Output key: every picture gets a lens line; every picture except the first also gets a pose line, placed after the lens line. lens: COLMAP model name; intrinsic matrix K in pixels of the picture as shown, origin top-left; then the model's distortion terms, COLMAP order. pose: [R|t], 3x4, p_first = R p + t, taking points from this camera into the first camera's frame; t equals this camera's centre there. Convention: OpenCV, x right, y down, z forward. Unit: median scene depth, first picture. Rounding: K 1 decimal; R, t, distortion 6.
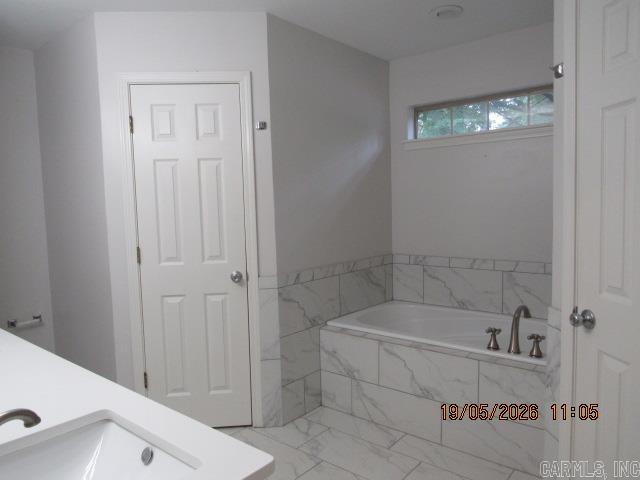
lens RADIAL K [[465.5, 0, 320.0], [0, 465.5, 240.0], [0, 0, 1]] dist [-0.016035, -0.005050]
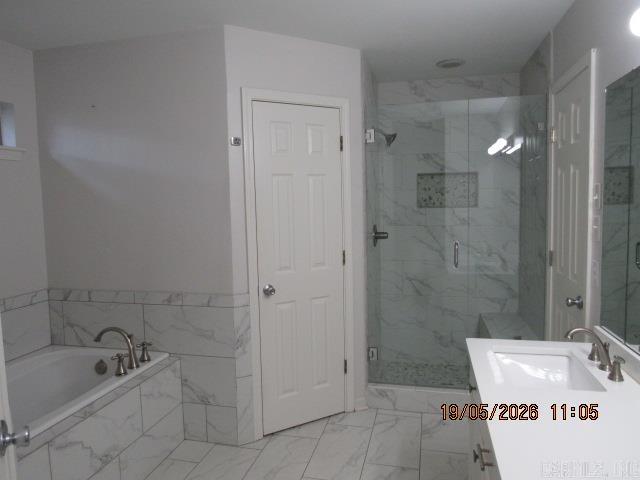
lens RADIAL K [[465.5, 0, 320.0], [0, 465.5, 240.0], [0, 0, 1]] dist [-0.016035, -0.005050]
pose [[-0.444919, -0.032826, 0.894969, -0.698312], [0.101384, 0.991058, 0.086752, -0.097782], [-0.889814, 0.129333, -0.437613, 1.003818]]
